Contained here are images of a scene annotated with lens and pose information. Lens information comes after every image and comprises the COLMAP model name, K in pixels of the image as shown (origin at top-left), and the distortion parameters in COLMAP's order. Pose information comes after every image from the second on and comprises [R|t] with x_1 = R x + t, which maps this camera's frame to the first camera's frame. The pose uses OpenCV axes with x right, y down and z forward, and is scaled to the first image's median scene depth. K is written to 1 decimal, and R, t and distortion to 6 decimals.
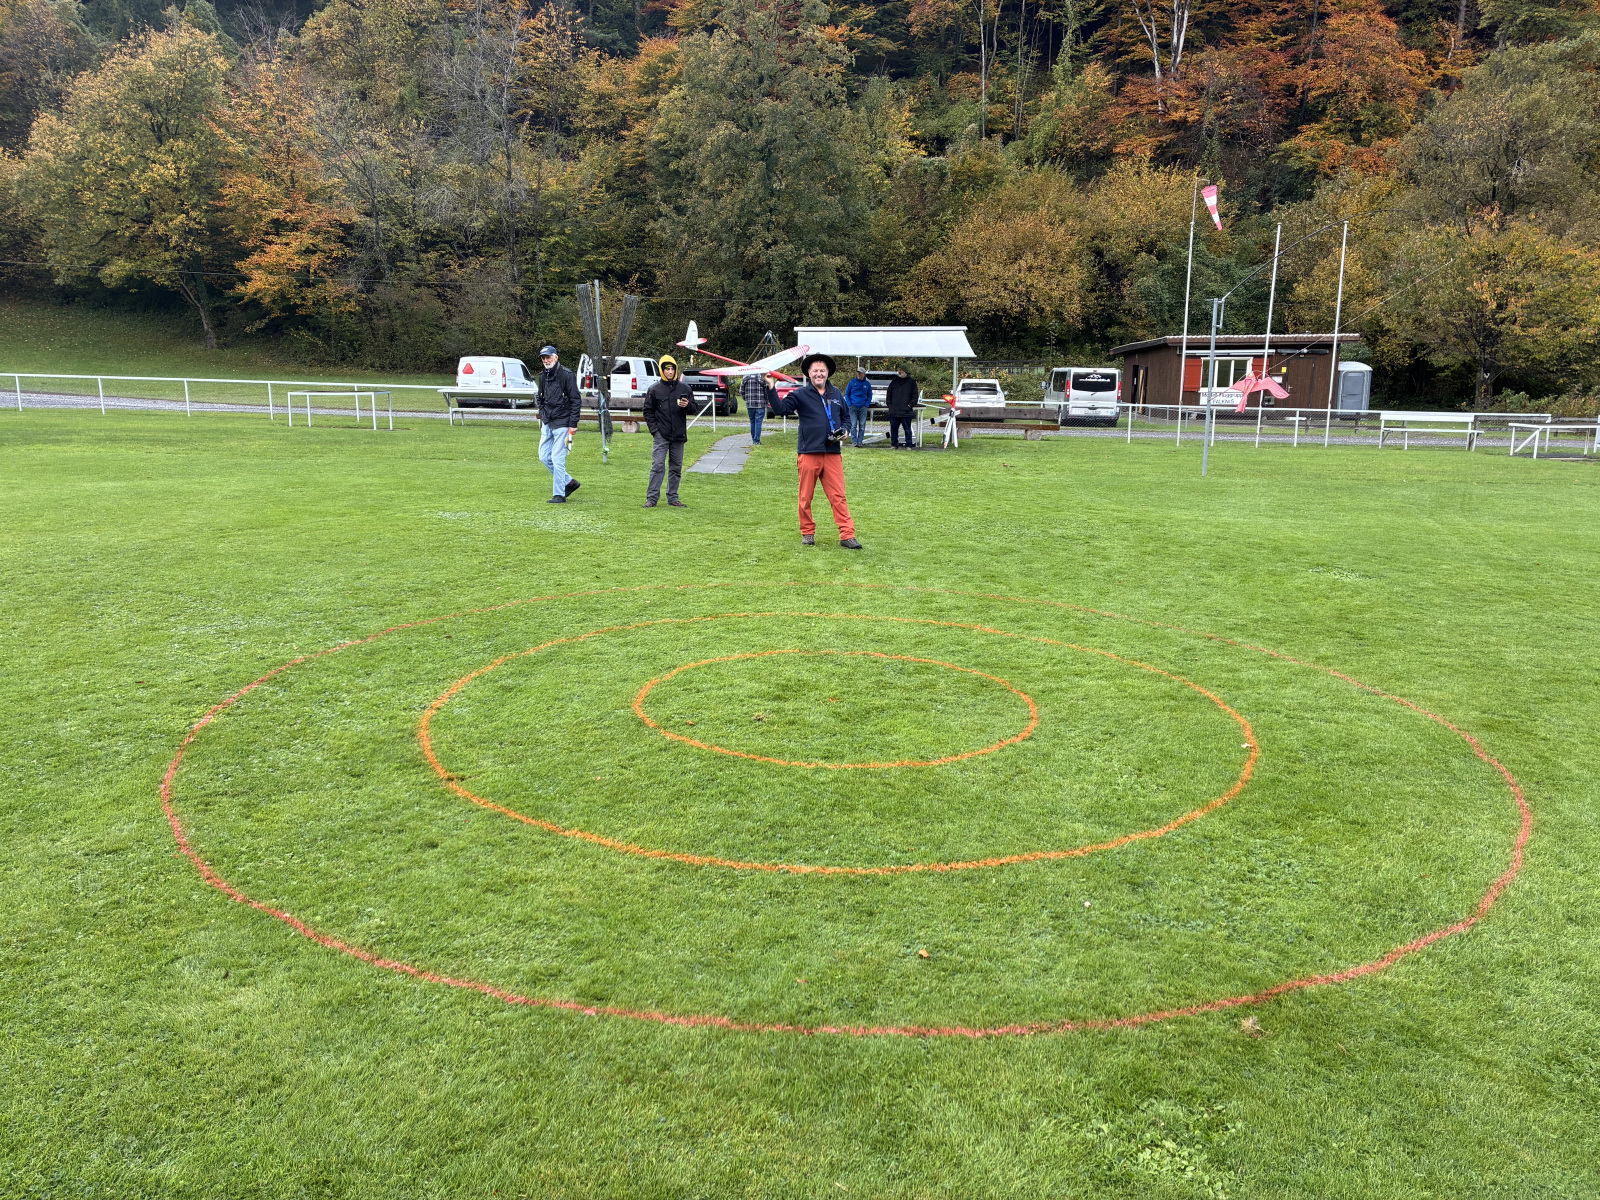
lens RADIAL K [[1226.6, 0, 797.0], [0, 1226.6, 586.9], [0, 0, 1]] dist [0.057468, -0.053310]
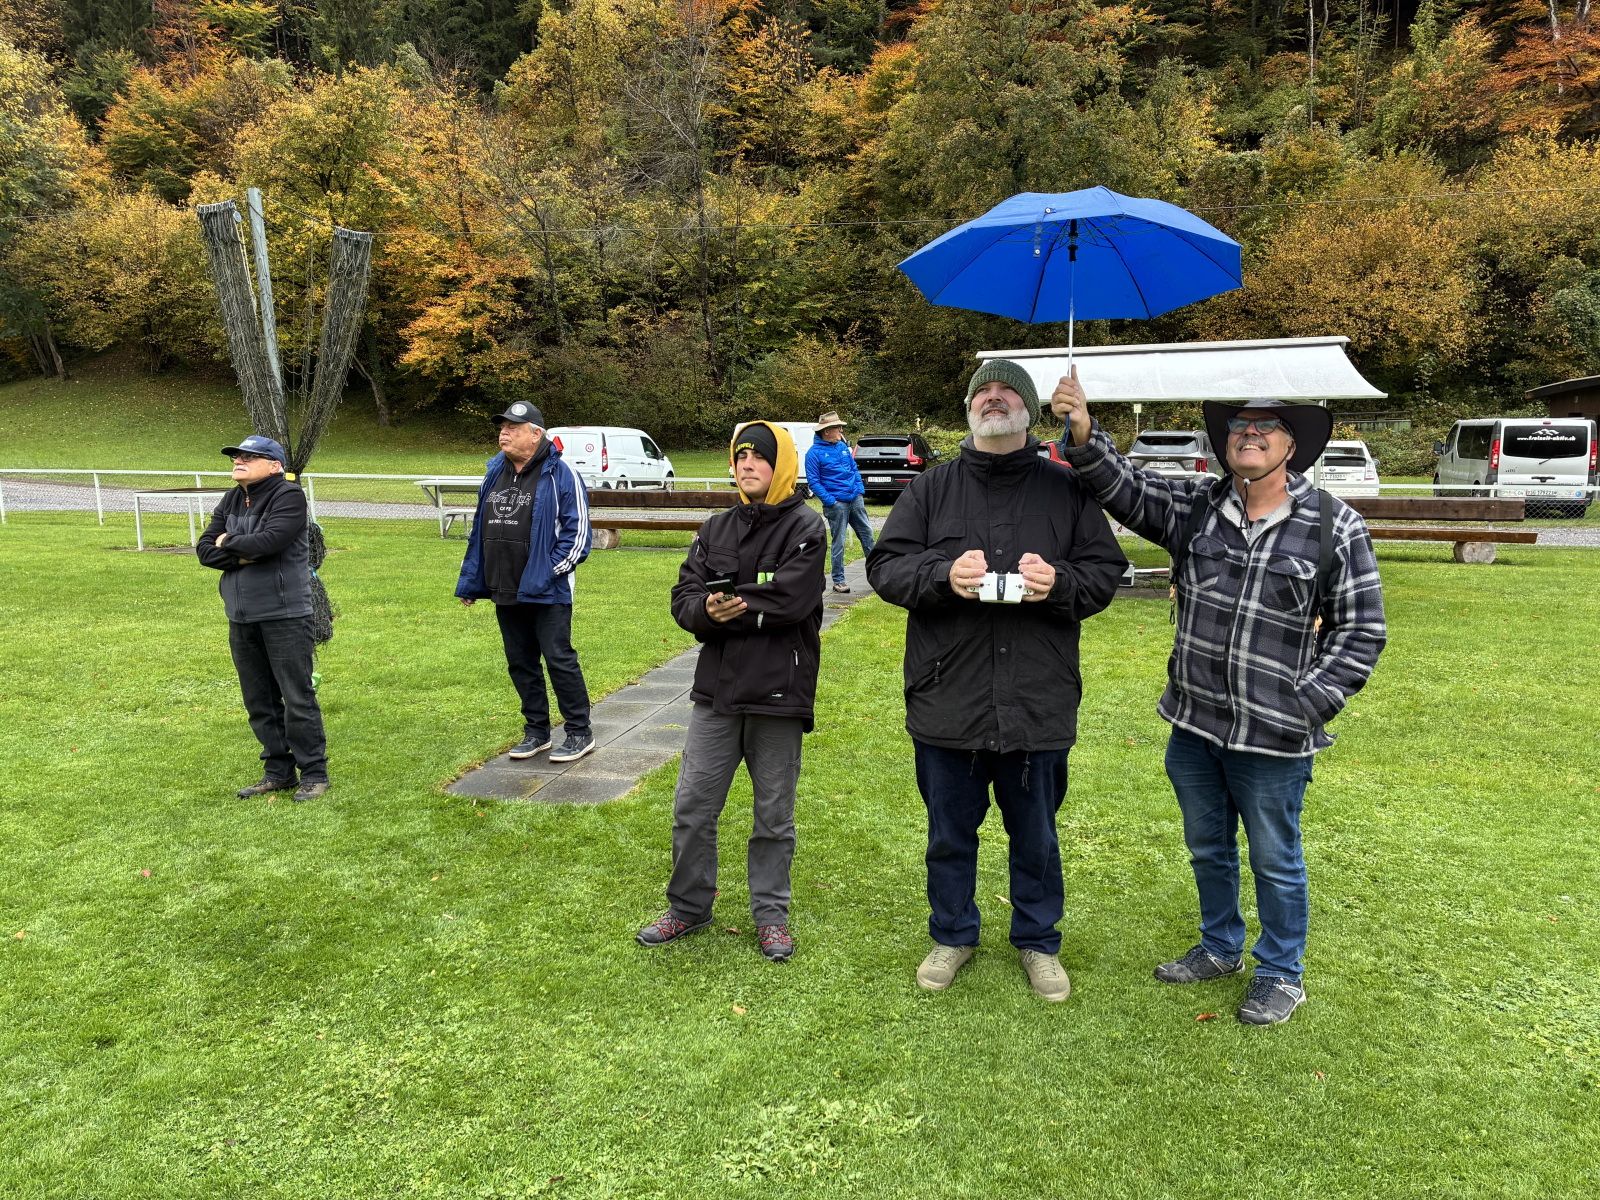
lens RADIAL K [[1226.6, 0, 802.8], [0, 1226.6, 602.9], [0, 0, 1]] dist [0.057468, -0.053310]
pose [[0.974977, 0.006214, -0.222220, 0.017895], [-0.015102, 0.999151, -0.038321, -0.038204], [0.221794, 0.040718, 0.974243, 0.216027]]
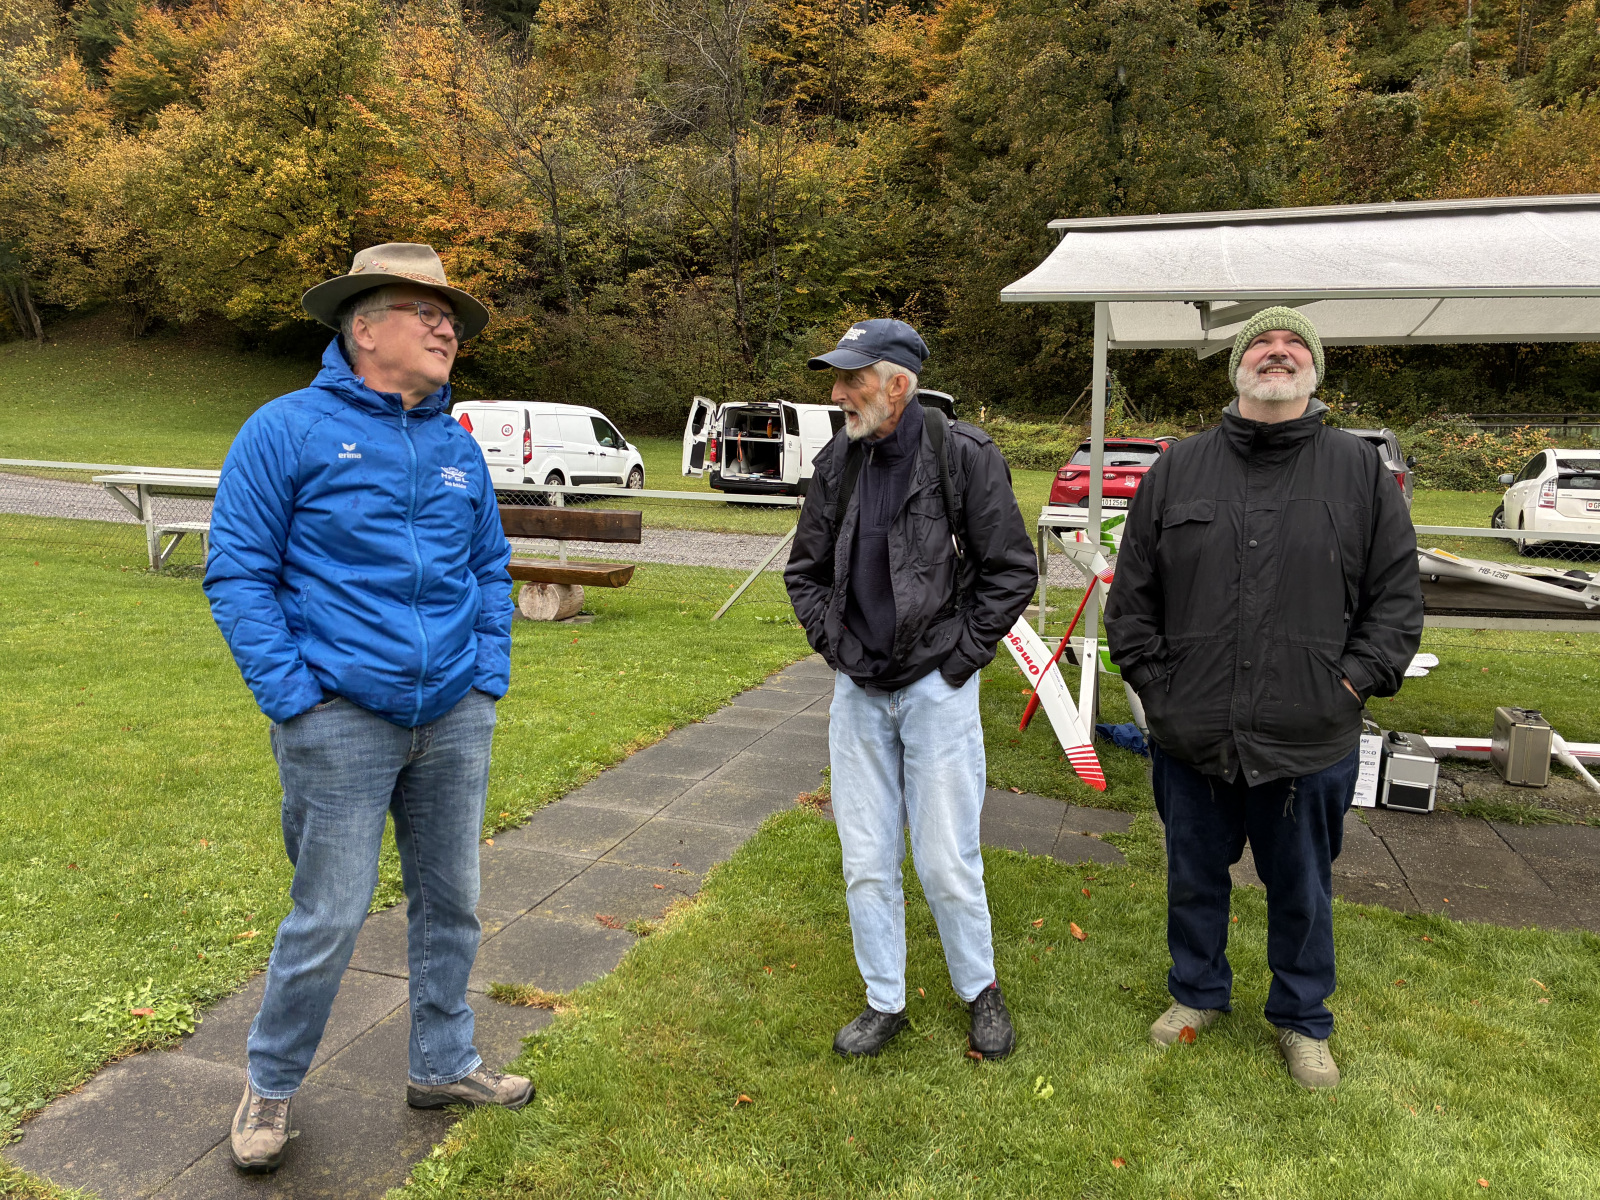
lens RADIAL K [[1226.6, 0, 806.8], [0, 1226.6, 589.8], [0, 0, 1]] dist [0.057468, -0.053310]
pose [[0.960861, 0.038809, -0.274298, 0.007831], [-0.051582, 0.997887, -0.039505, -0.059618], [0.272185, 0.052108, 0.960833, 0.342741]]
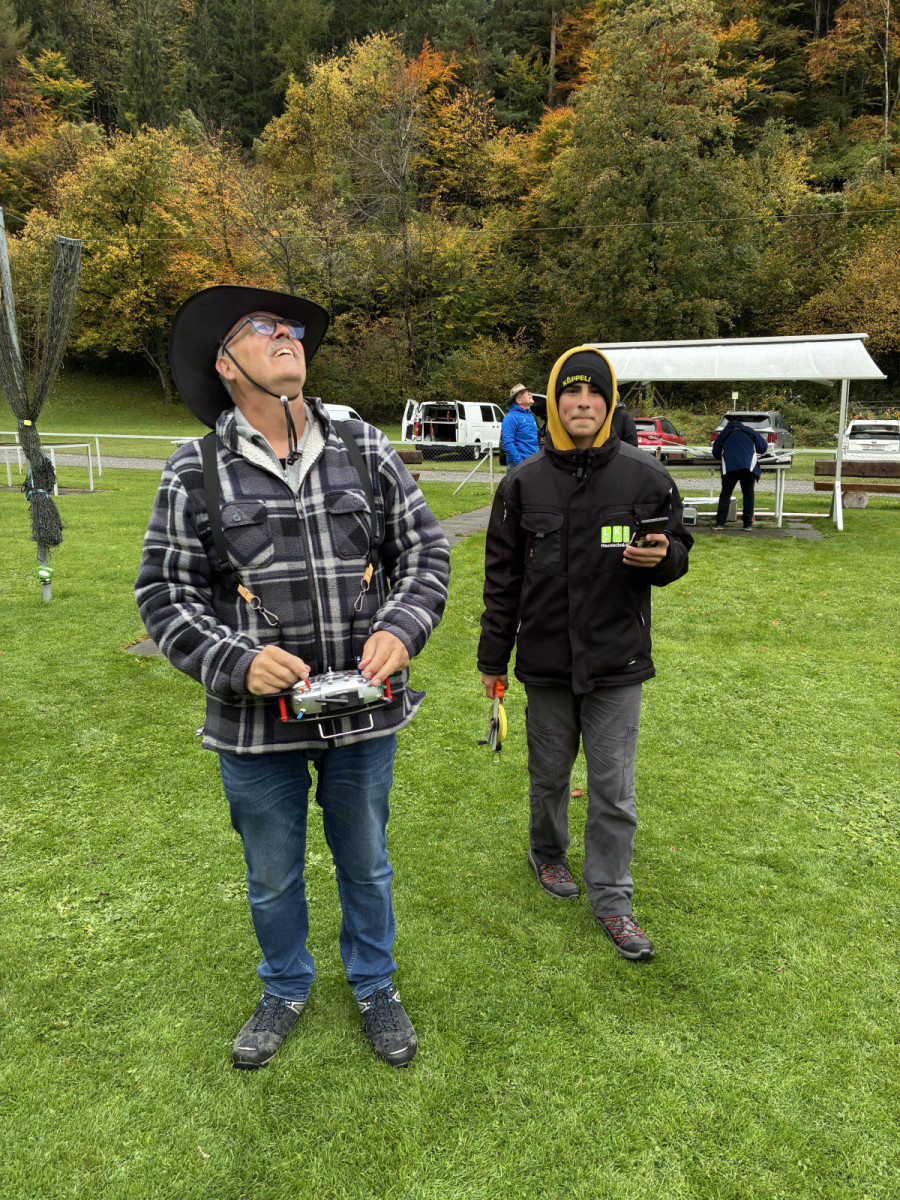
lens RADIAL K [[920.0, 0, 444.3], [0, 920.0, 597.1], [0, 0, 1]] dist [0.057468, -0.053310]
pose [[0.963091, 0.039406, -0.266278, 0.027844], [-0.035182, 0.999168, 0.020620, -0.036046], [0.266869, -0.010490, 0.963676, 0.217130]]
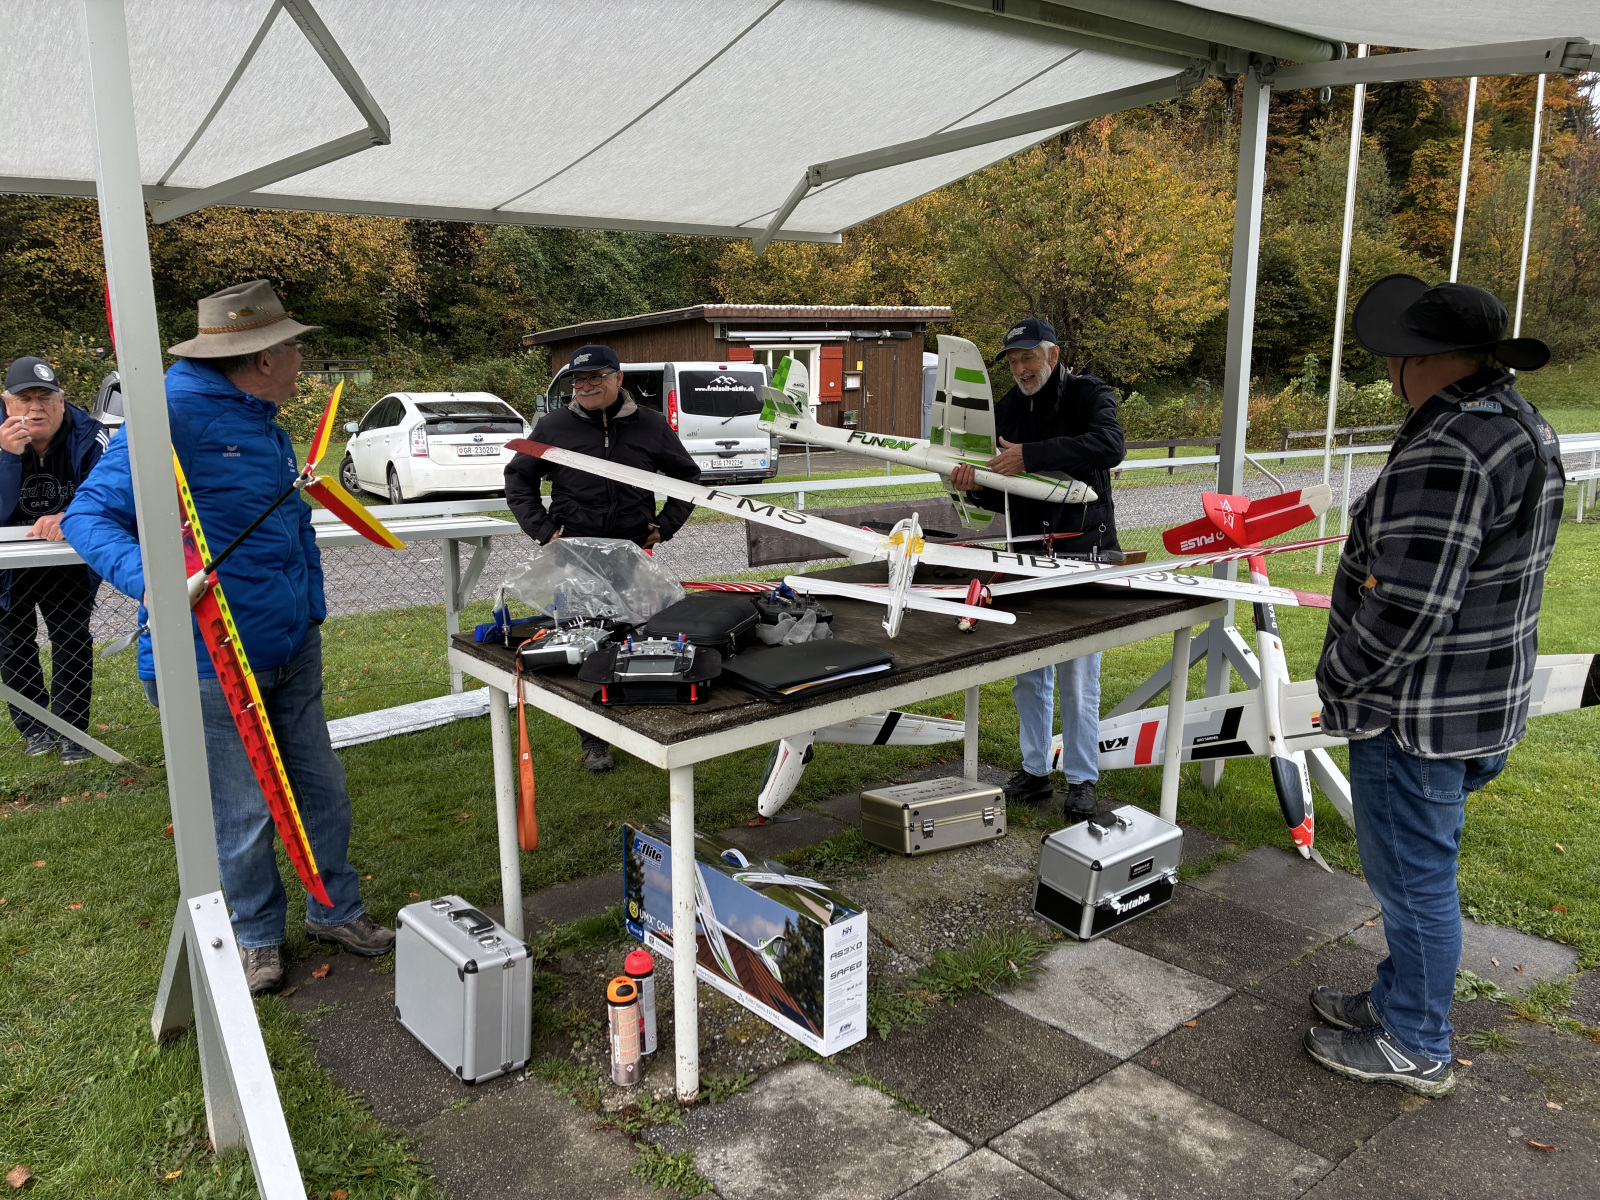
lens RADIAL K [[1226.6, 0, 789.3], [0, 1226.6, 604.8], [0, 0, 1]] dist [0.057468, -0.053310]
pose [[0.788628, -0.133245, 0.600259, -0.004655], [0.130092, 0.990295, 0.048910, -0.068844], [-0.600950, 0.039517, 0.798309, 0.400850]]
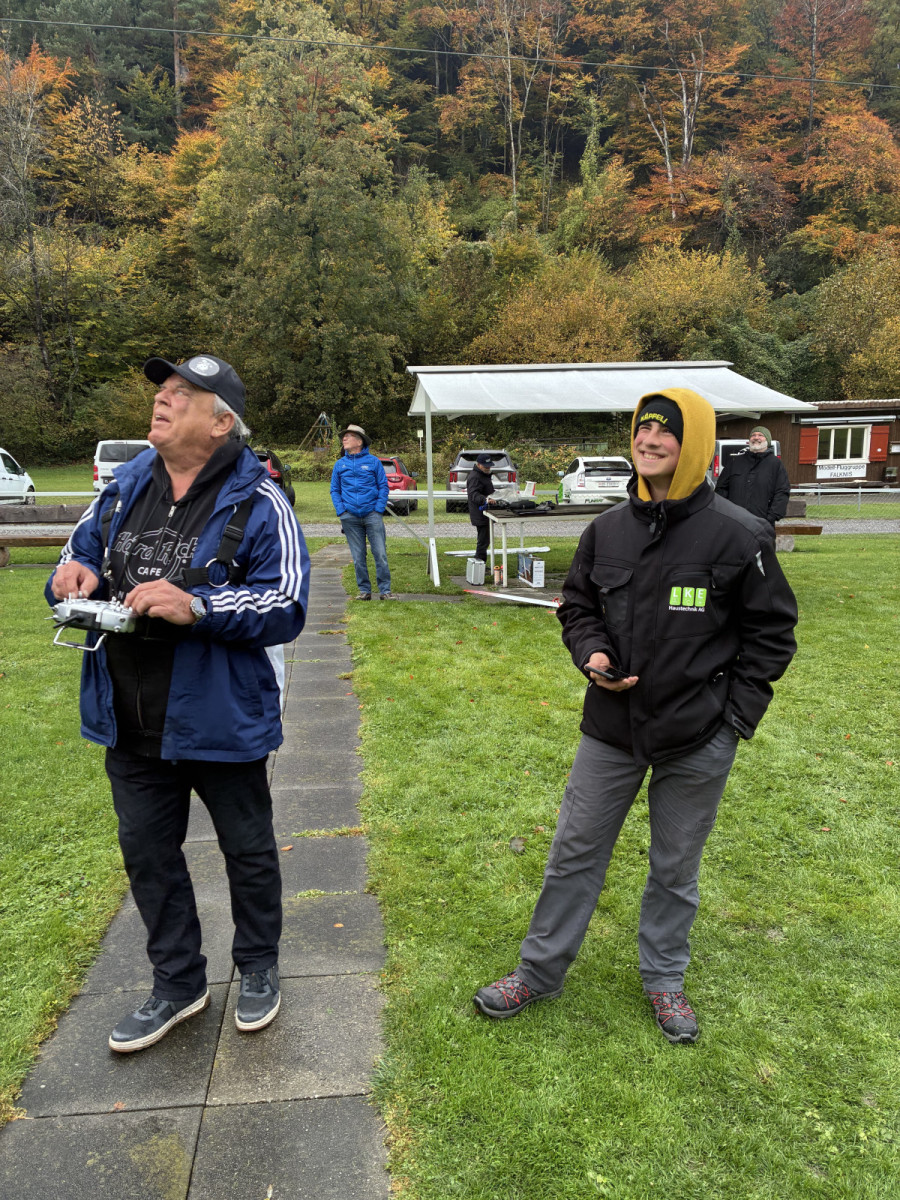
lens RADIAL K [[920.0, 0, 450.6], [0, 920.0, 589.2], [0, 0, 1]] dist [0.057468, -0.053310]
pose [[0.991973, -0.044043, 0.118534, -0.014725], [0.047332, 0.998564, -0.025078, -0.046415], [-0.117259, 0.030487, 0.992633, 0.267642]]
